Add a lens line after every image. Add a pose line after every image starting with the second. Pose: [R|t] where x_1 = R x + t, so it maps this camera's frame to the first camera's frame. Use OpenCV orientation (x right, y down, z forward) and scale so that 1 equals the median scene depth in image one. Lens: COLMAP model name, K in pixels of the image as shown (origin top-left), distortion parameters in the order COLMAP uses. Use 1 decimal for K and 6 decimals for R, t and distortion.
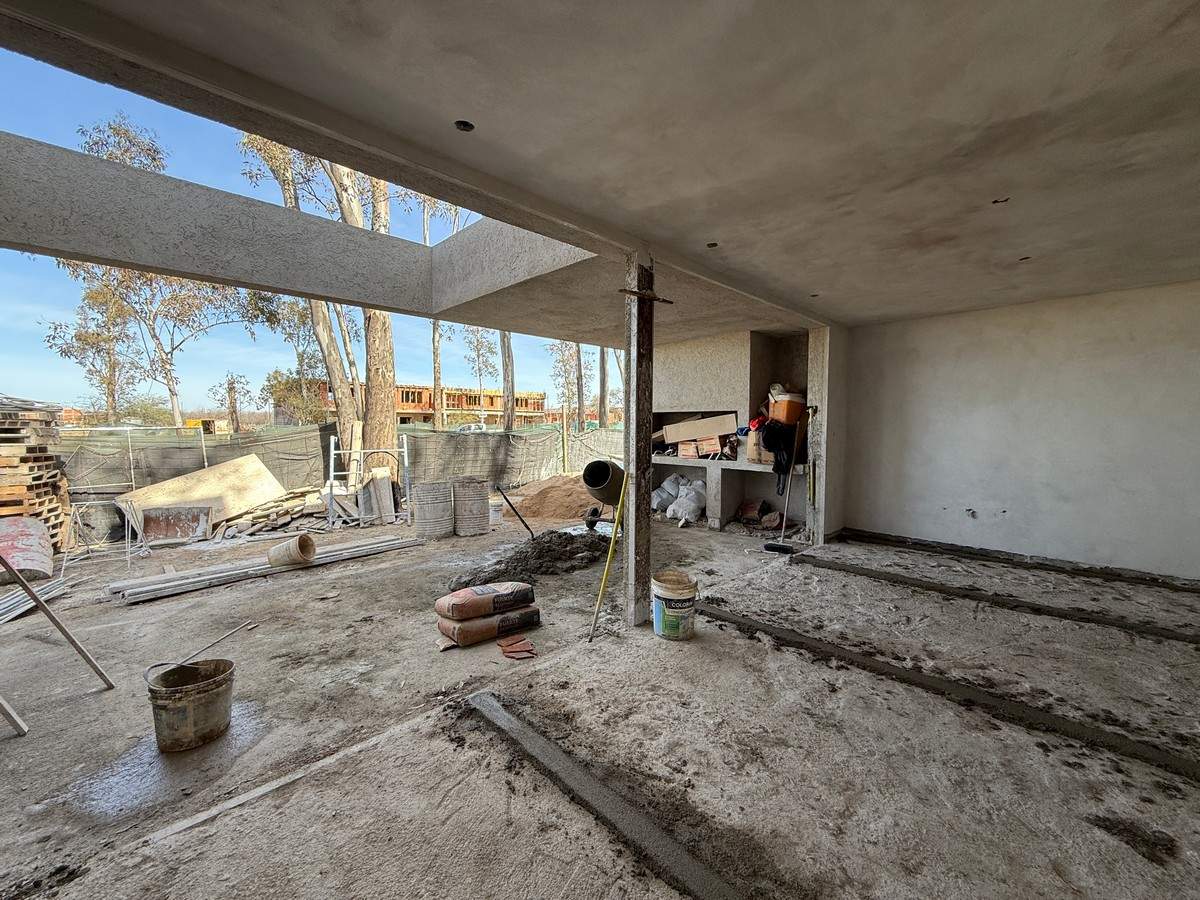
lens RADIAL K [[477.2, 0, 598.0], [0, 477.2, 447.3], [0, 0, 1]] dist [-0.000149, -0.000036]
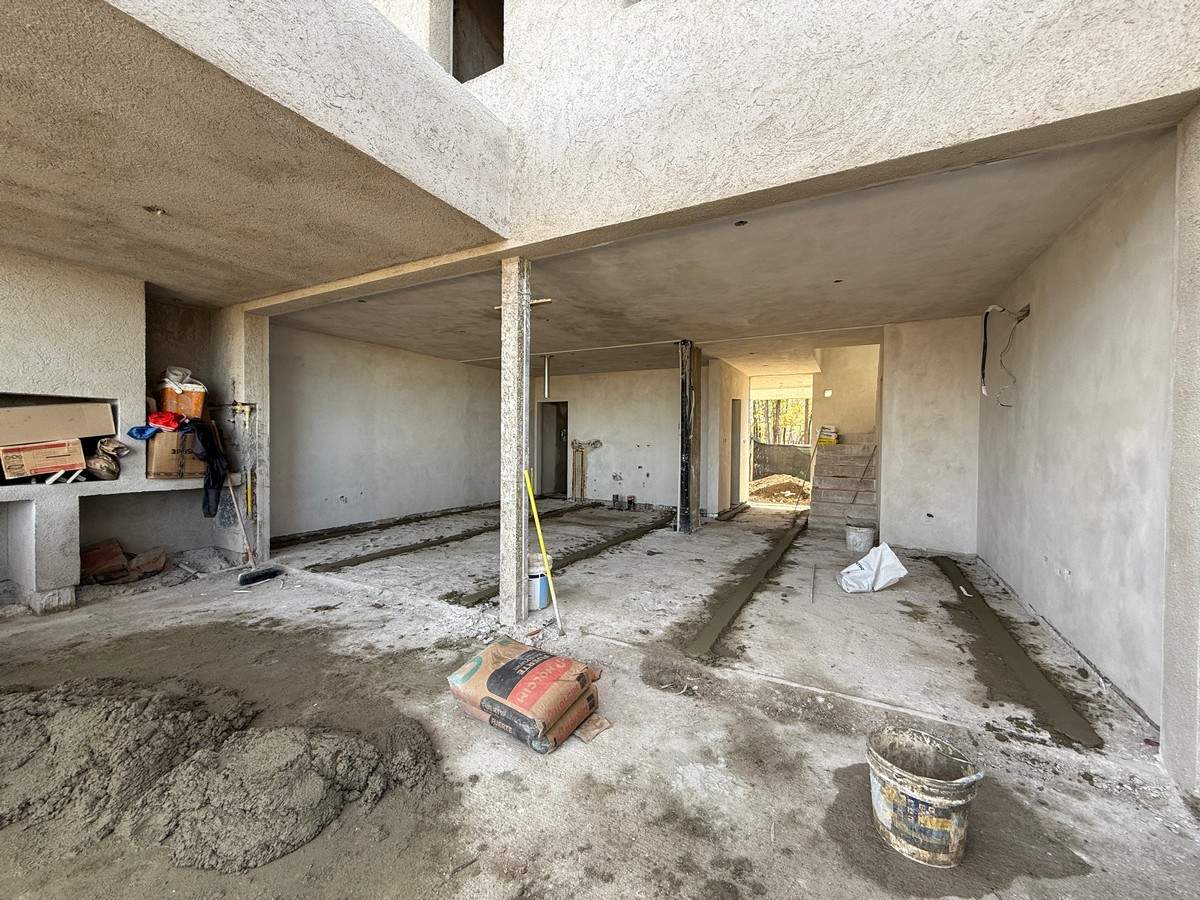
lens RADIAL K [[477.2, 0, 598.0], [0, 477.2, 447.3], [0, 0, 1]] dist [-0.000149, -0.000036]
pose [[-0.295671, -0.021805, 0.955041, -0.944634], [0.034310, 0.998852, 0.033427, -0.025469], [-0.954673, 0.042650, -0.294584, 1.130470]]
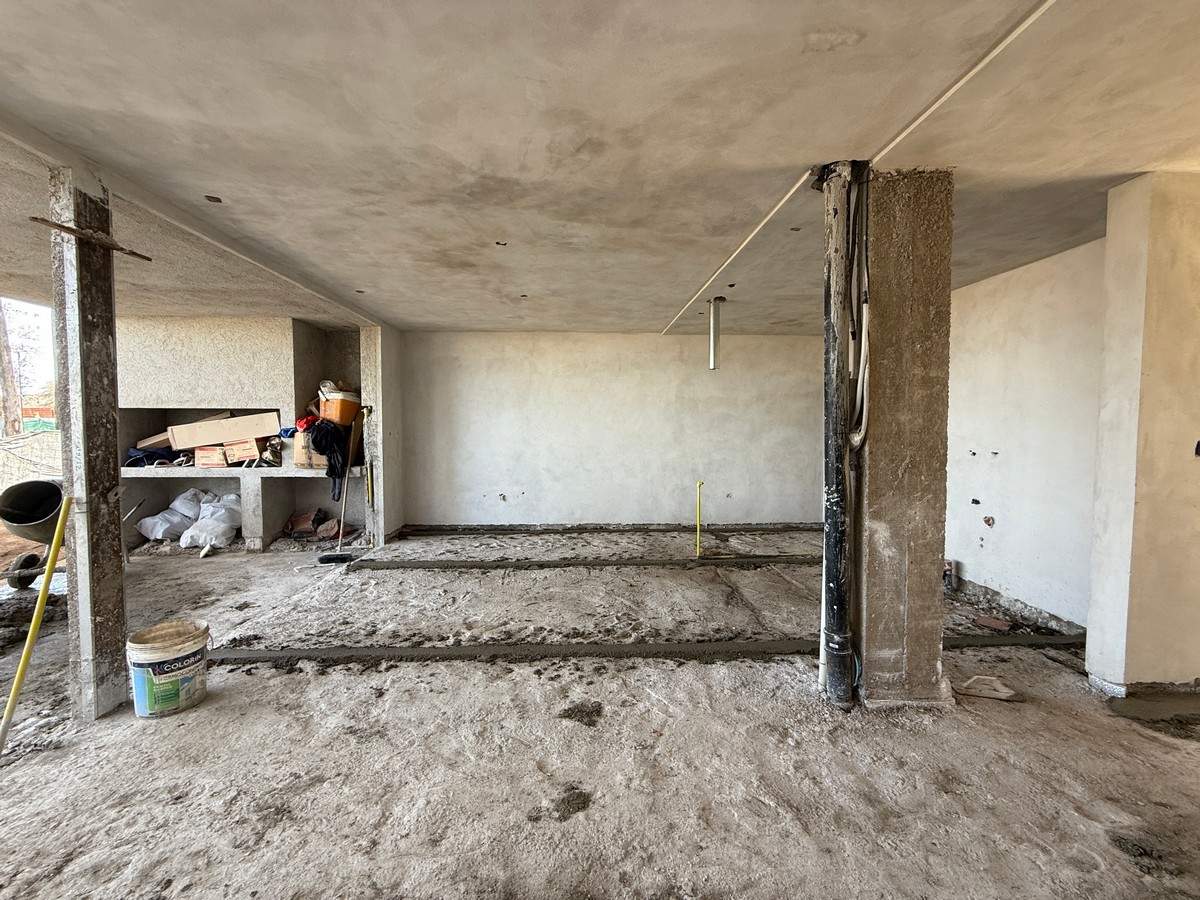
lens RADIAL K [[477.2, 0, 598.0], [0, 477.2, 447.3], [0, 0, 1]] dist [-0.000149, -0.000036]
pose [[0.664779, -0.034879, 0.746225, 0.056575], [0.035098, 0.999265, 0.015439, -0.000761], [-0.746215, 0.015928, 0.665515, 0.000449]]
